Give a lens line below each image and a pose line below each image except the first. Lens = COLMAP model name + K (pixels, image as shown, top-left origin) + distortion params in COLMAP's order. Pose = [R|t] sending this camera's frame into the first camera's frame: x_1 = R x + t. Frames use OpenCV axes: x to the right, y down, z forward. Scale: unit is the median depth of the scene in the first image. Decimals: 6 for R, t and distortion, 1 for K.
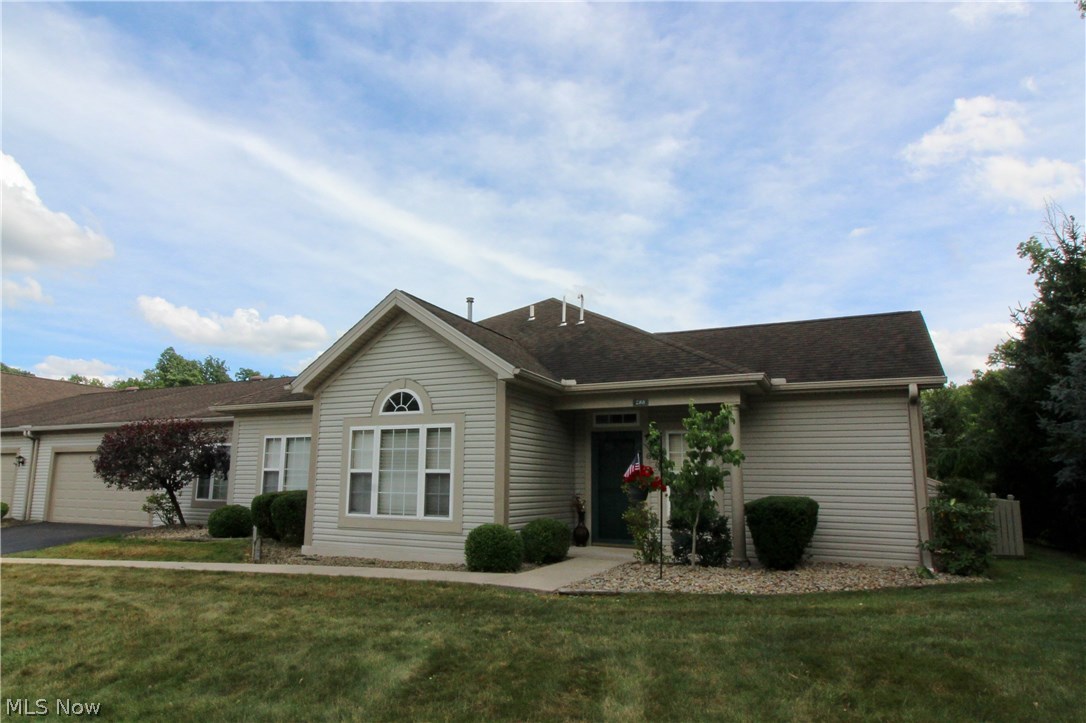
lens RADIAL K [[689.8, 0, 497.6], [0, 689.8, 363.1], [0, 0, 1]] dist [-0.001571, -0.000636]
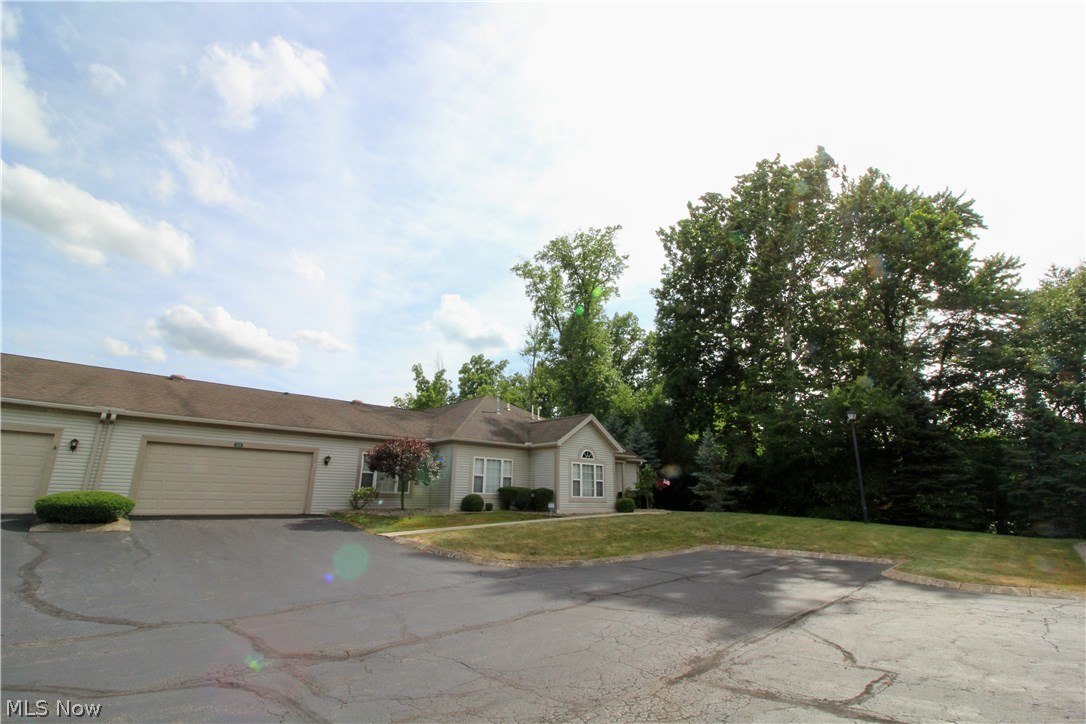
lens RADIAL K [[499.2, 0, 541.7], [0, 499.2, 346.5], [0, 0, 1]] dist [0.003515, -0.014813]
pose [[0.344229, 0.264669, 0.900809, -2.069763], [-0.177769, 0.960463, -0.214265, 0.099238], [-0.921903, -0.086380, 0.377669, 0.443391]]
